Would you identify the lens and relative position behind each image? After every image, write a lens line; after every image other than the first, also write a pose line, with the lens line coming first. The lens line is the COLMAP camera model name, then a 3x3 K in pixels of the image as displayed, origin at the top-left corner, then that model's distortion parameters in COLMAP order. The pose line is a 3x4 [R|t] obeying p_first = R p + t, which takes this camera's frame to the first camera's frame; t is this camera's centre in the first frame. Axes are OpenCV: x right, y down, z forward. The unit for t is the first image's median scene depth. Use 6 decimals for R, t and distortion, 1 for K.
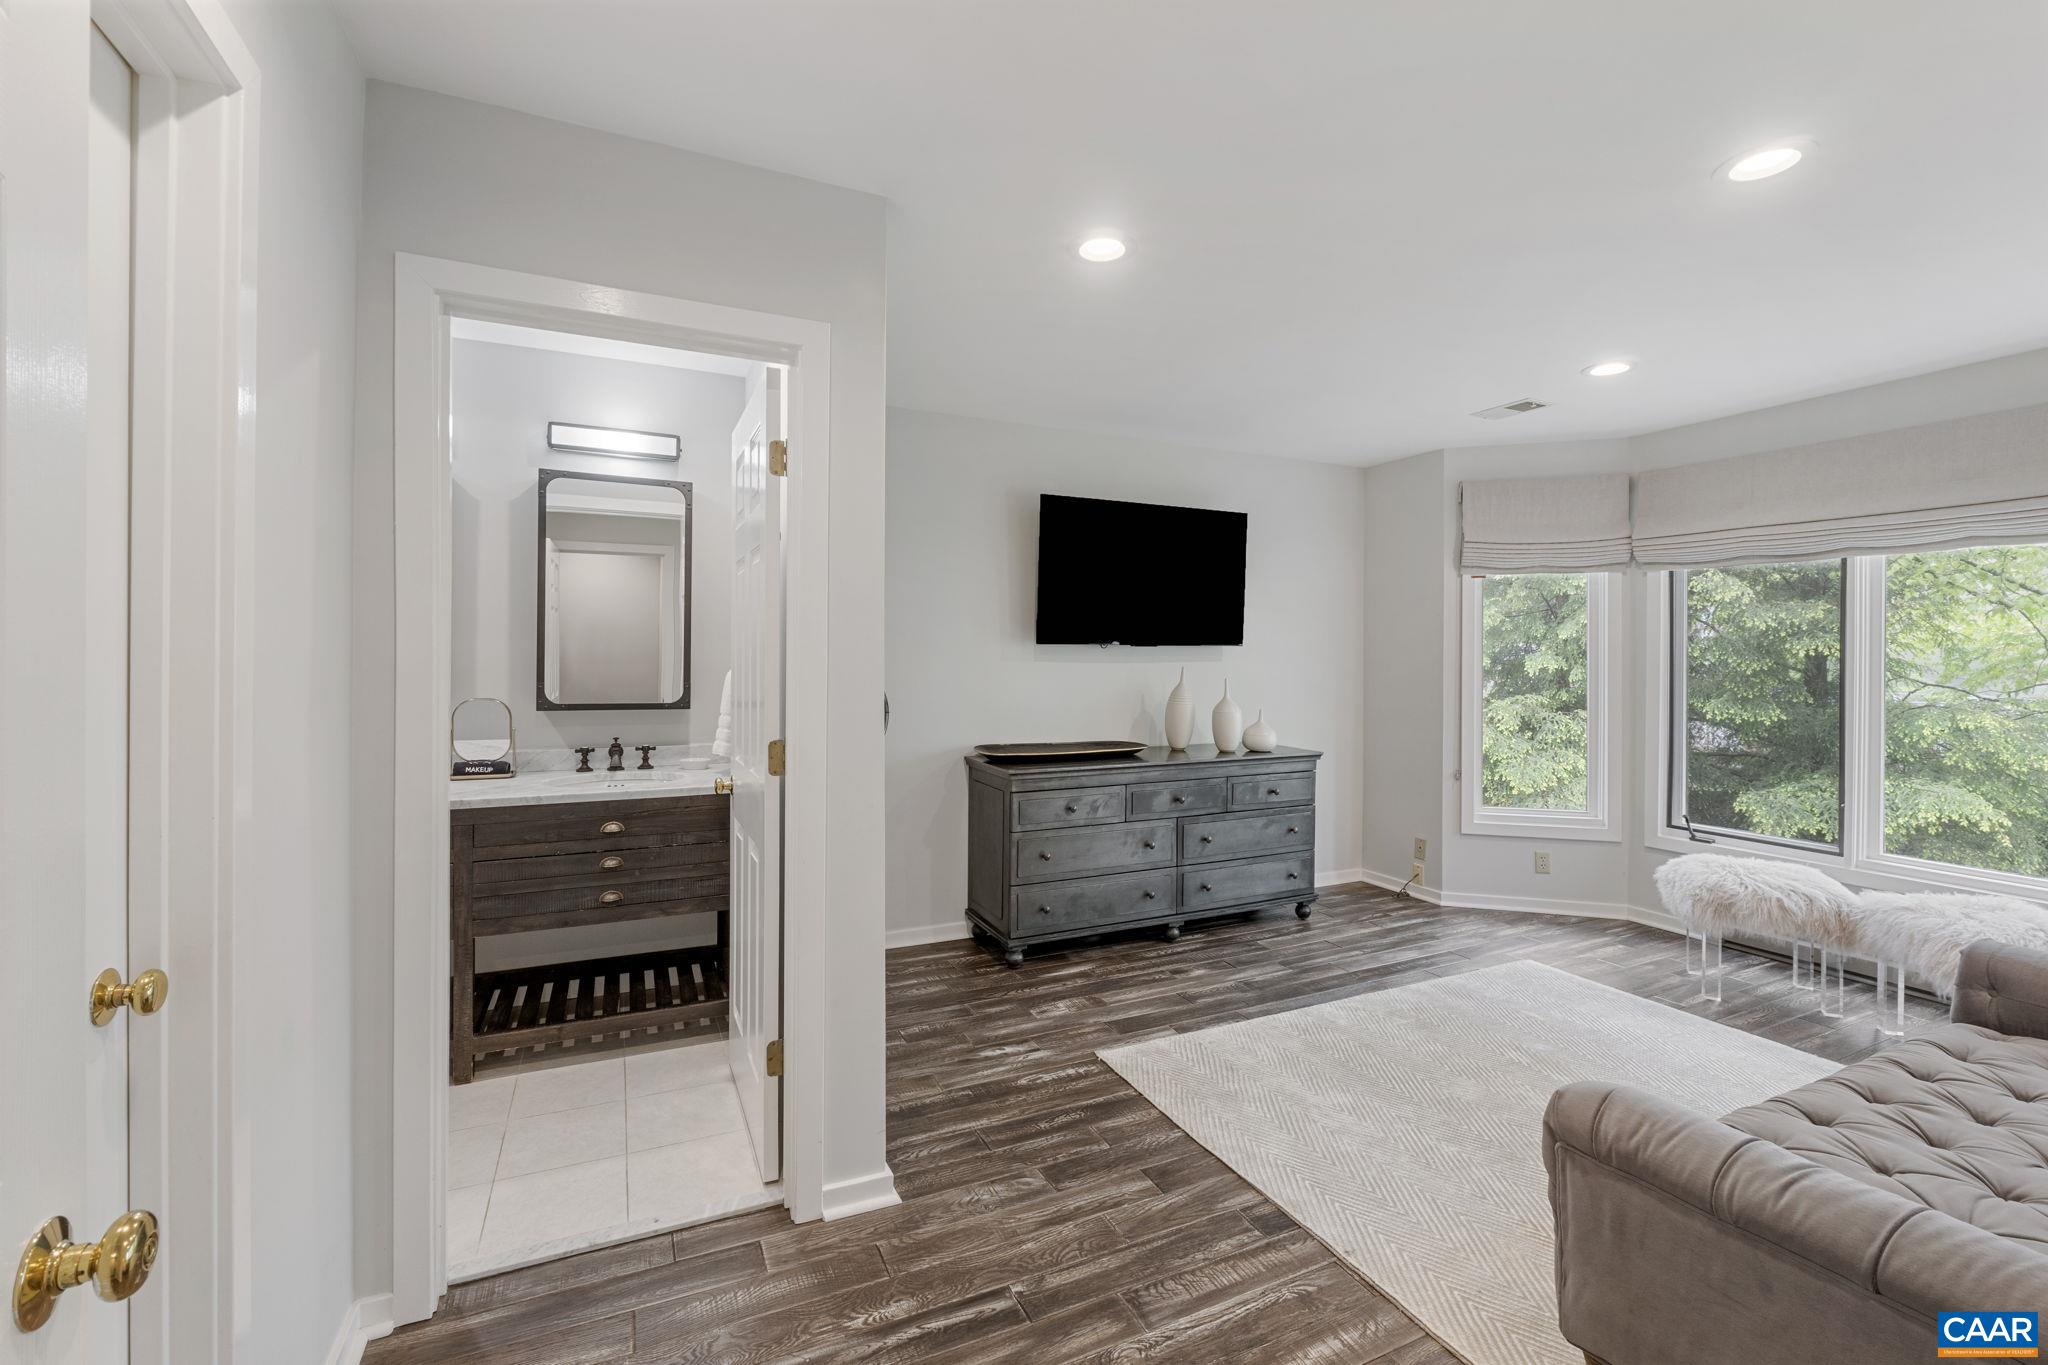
lens RADIAL K [[865.5, 0, 1020.9], [0, 865.5, 647.5], [0, 0, 1]] dist [-0.005952, -0.000135]
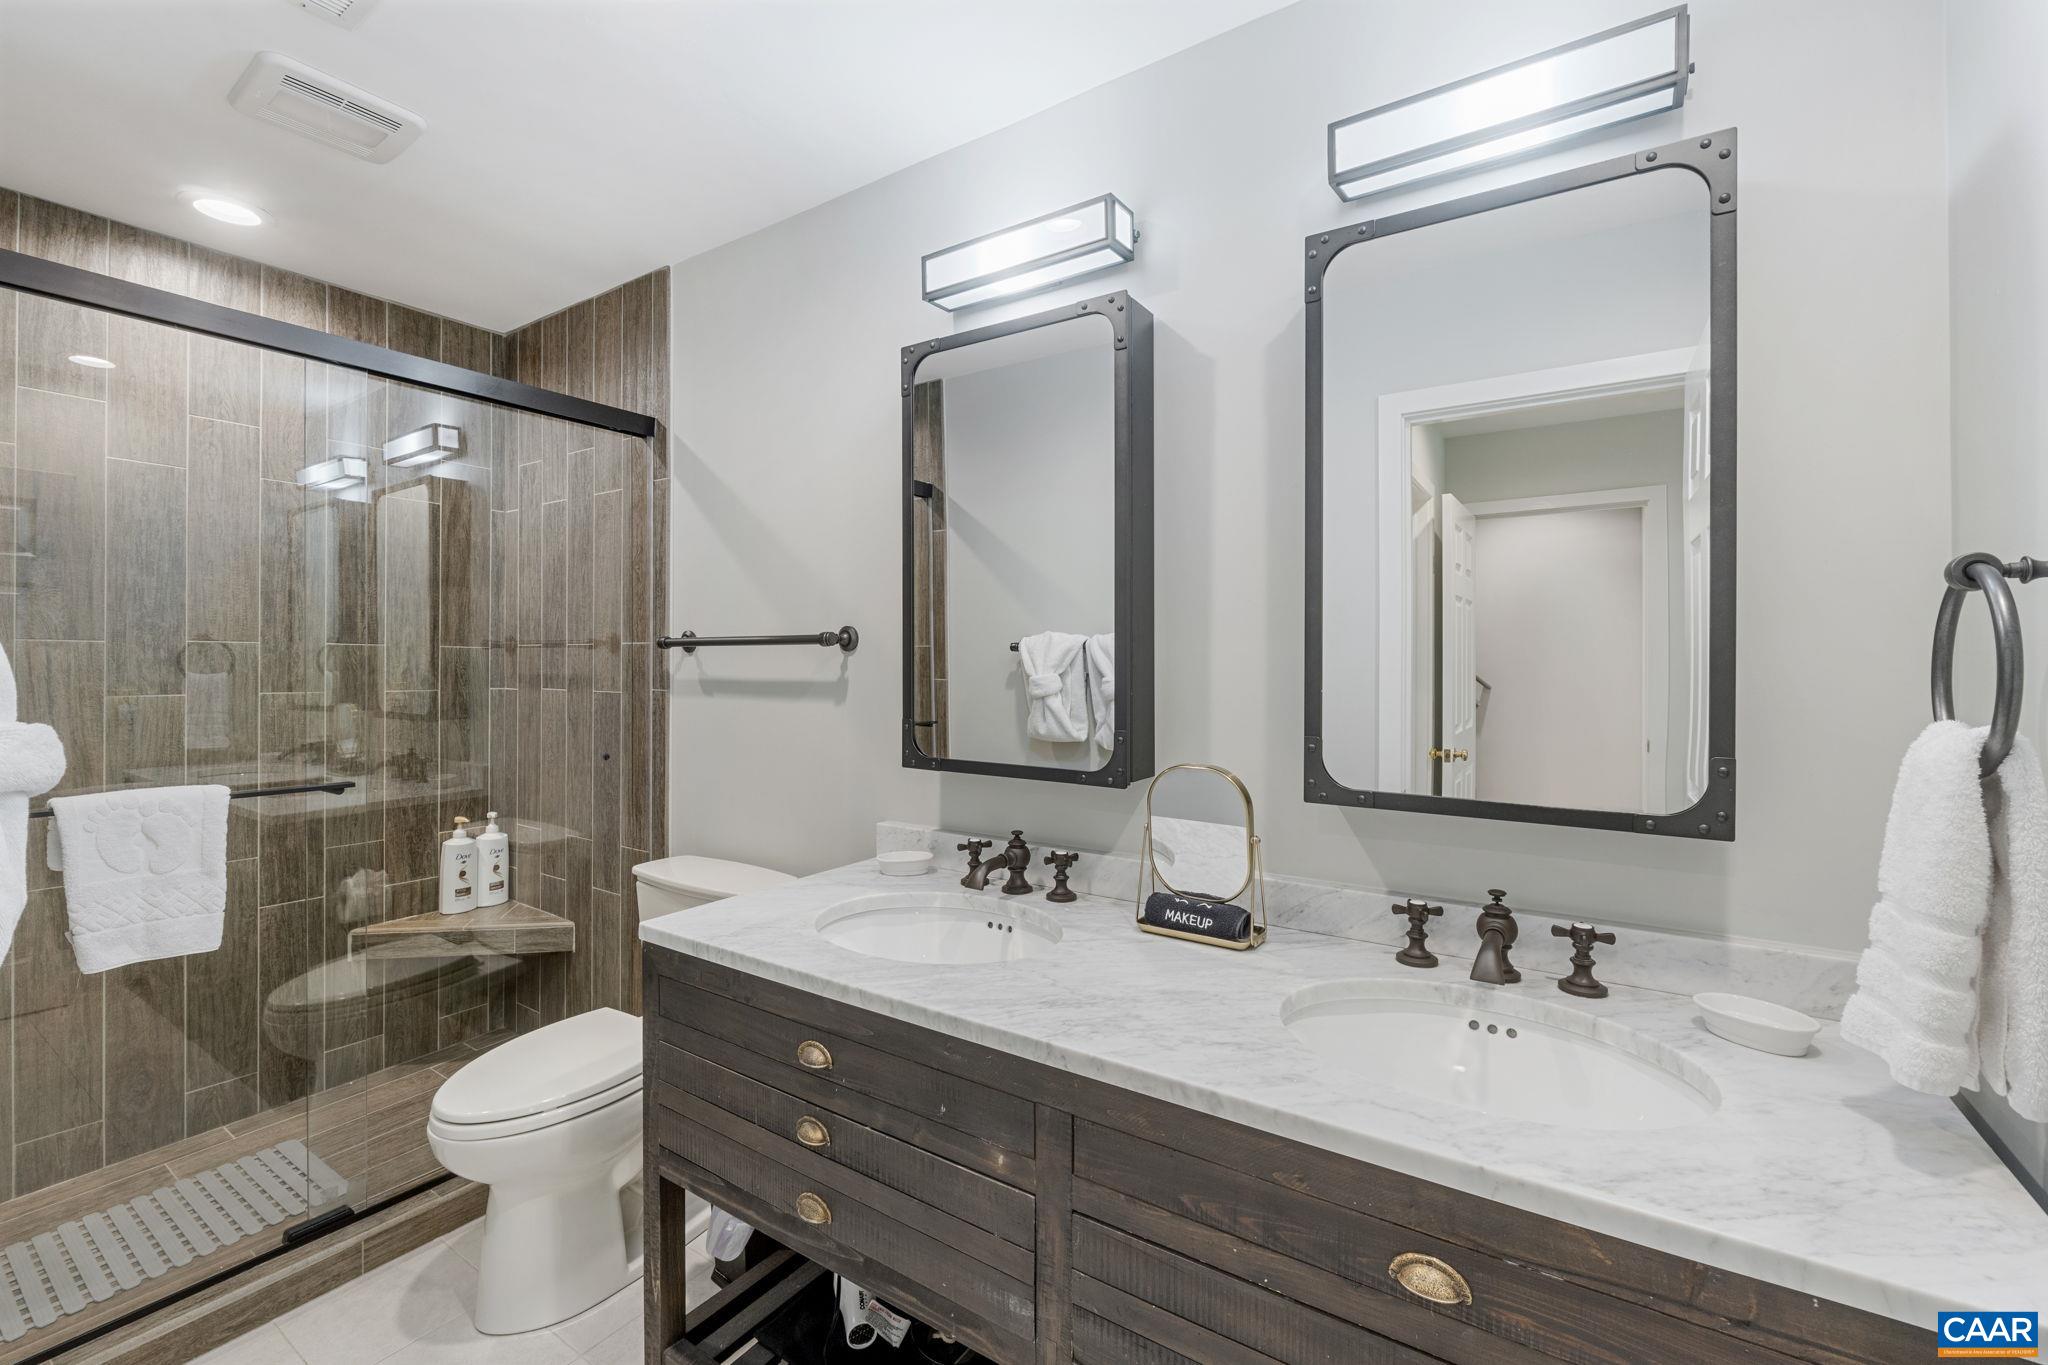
lens RADIAL K [[865.5, 0, 1019.7], [0, 865.5, 665.0], [0, 0, 1]] dist [-0.005952, -0.000135]
pose [[0.520545, -0.003282, -0.853828, -0.253973], [0.003792, 0.999992, -0.001531, 0.004640], [0.853826, -0.002441, 0.520553, 0.624399]]
